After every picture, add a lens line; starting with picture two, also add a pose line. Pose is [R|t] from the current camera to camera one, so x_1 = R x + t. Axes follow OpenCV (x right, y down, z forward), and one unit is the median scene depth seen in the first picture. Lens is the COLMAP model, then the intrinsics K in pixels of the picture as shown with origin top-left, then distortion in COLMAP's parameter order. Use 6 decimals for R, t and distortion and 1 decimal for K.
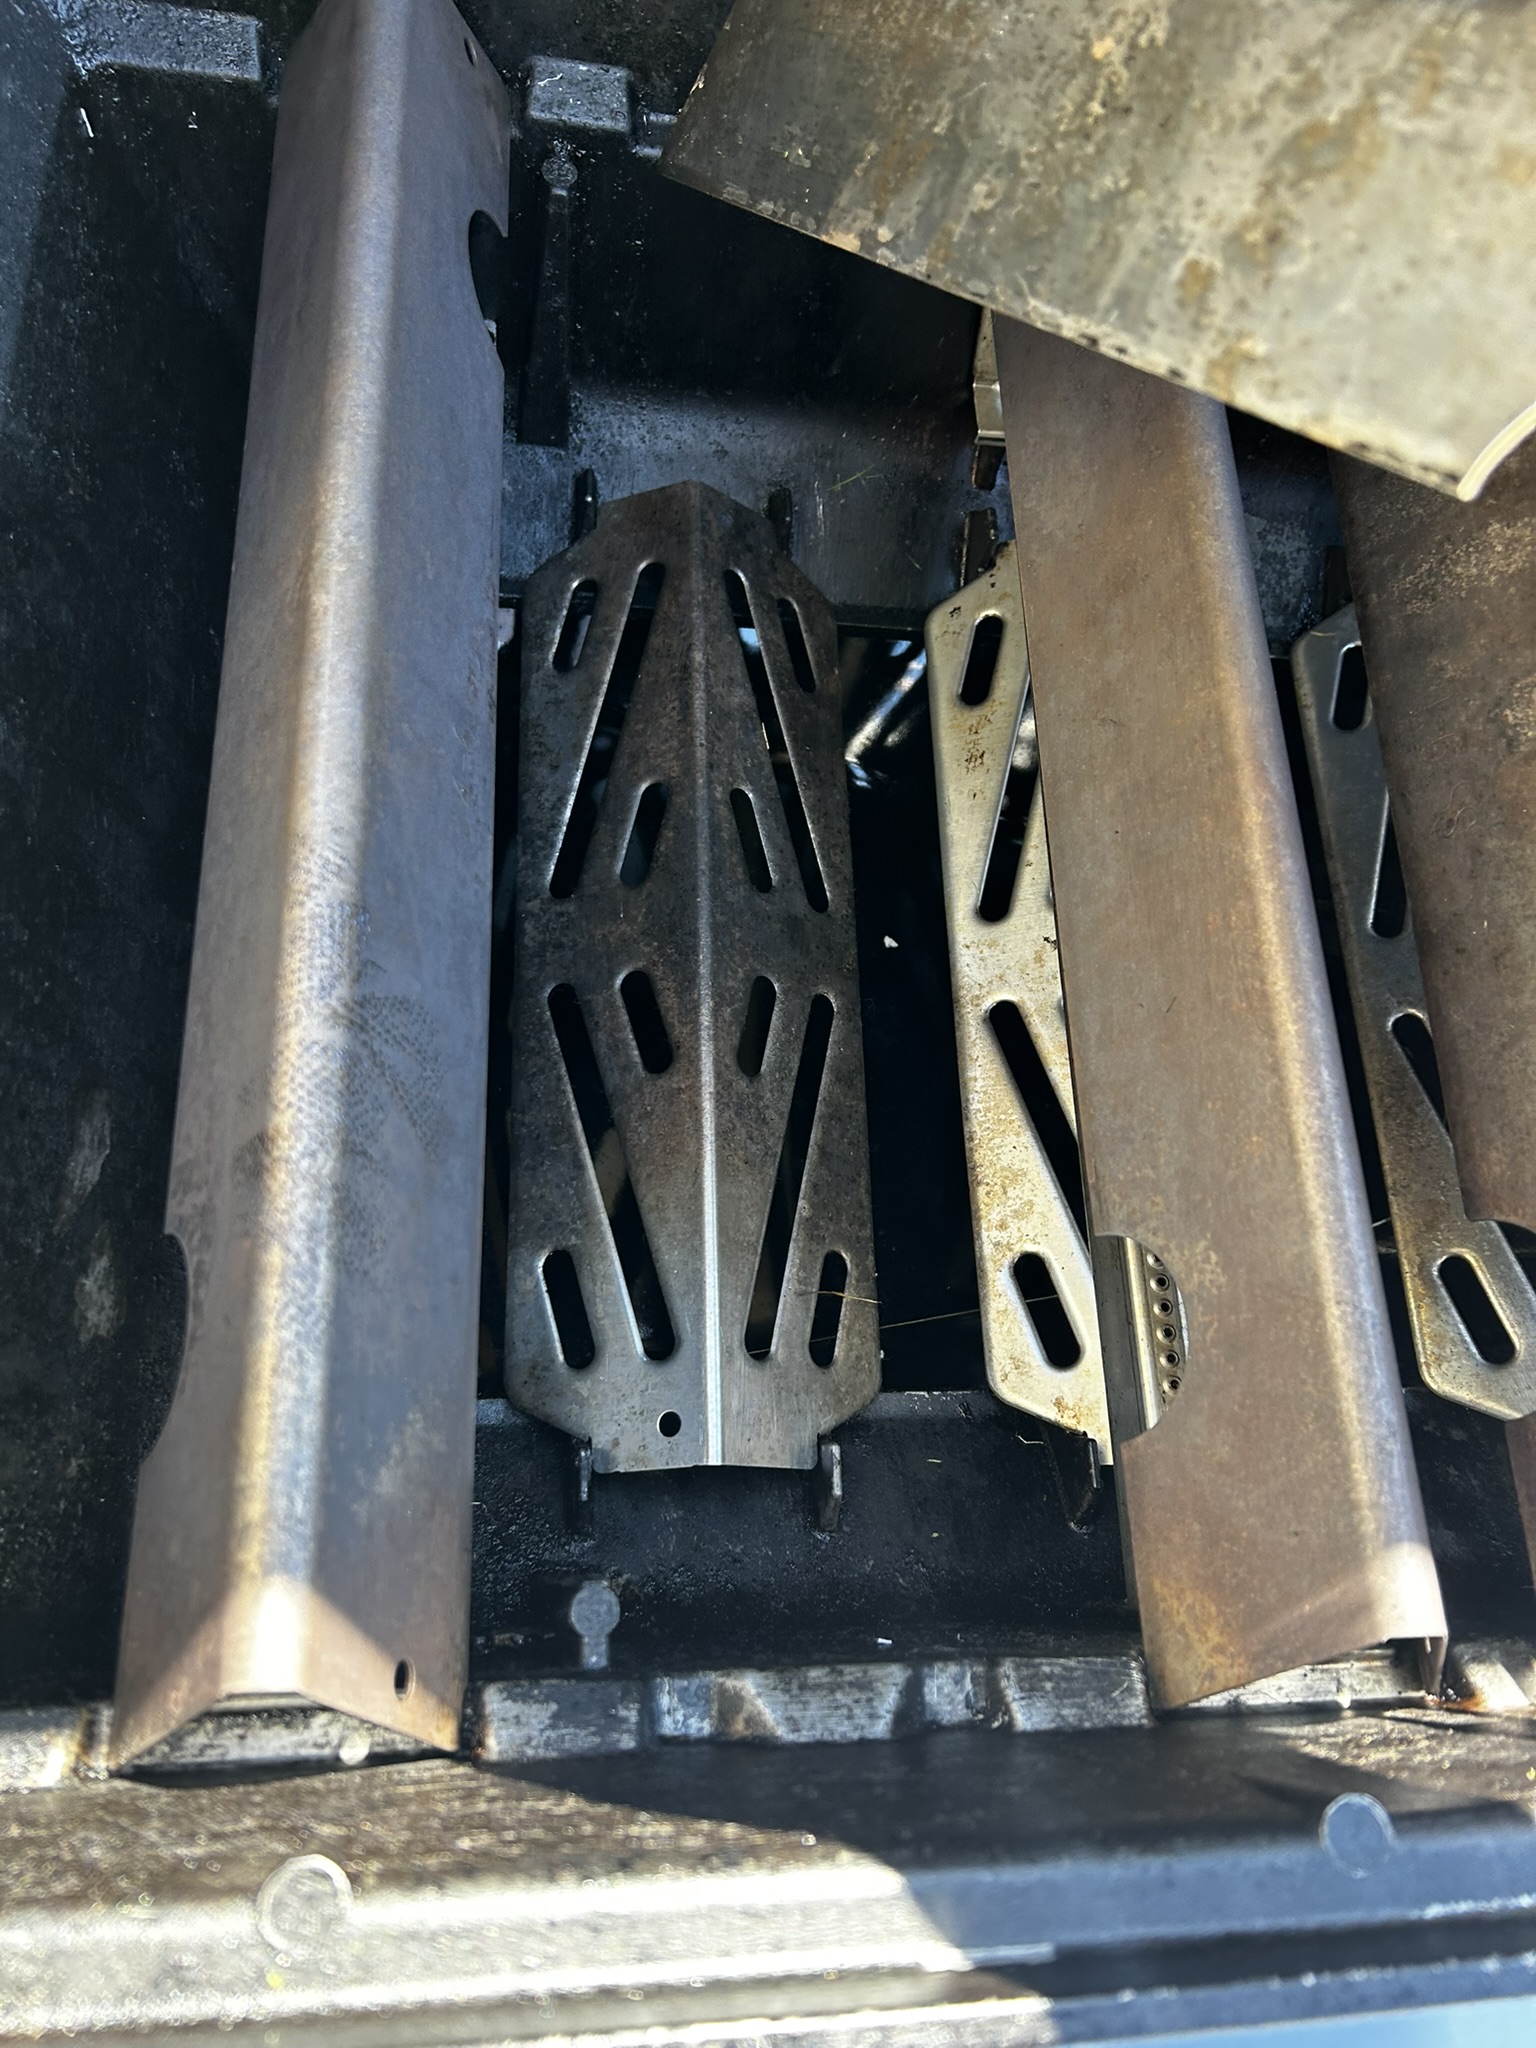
lens RADIAL K [[1571.4, 0, 783.9], [0, 1571.4, 1045.7], [0, 0, 1]] dist [0.024743, -0.043256]
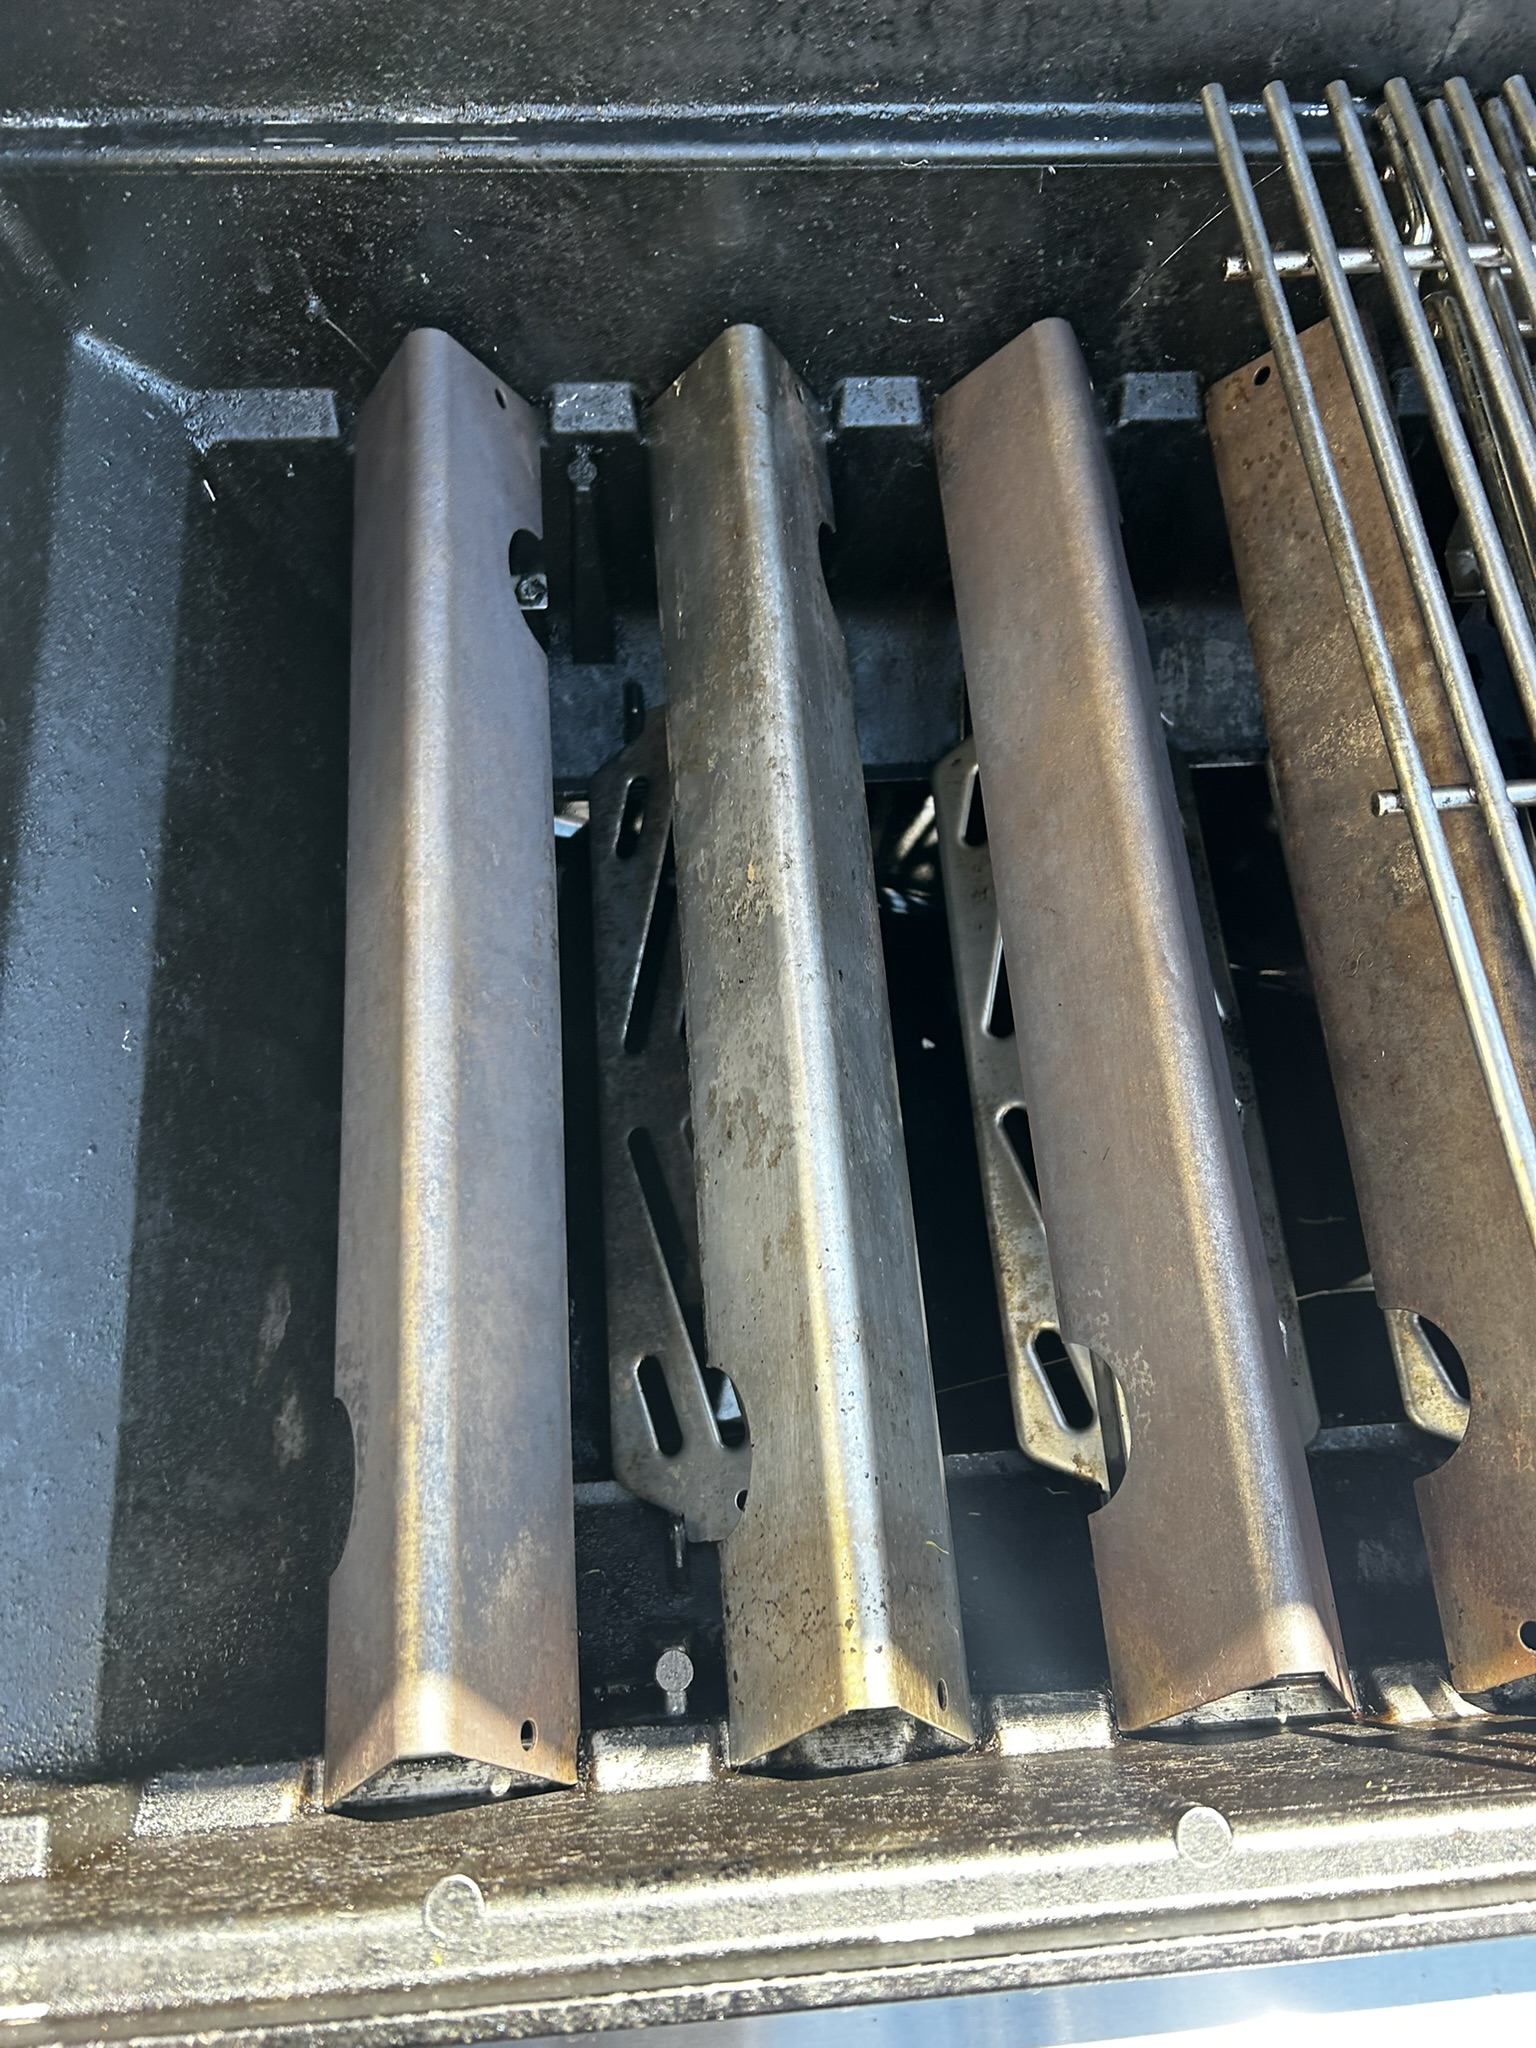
lens RADIAL K [[1571.4, 0, 766.3], [0, 1571.4, 1010.6], [0, 0, 1]] dist [0.024743, -0.043256]
pose [[0.991190, -0.080218, -0.105393, 0.118813], [0.079784, 0.996777, -0.008341, -0.146693], [0.105722, -0.000141, 0.994396, -0.251048]]
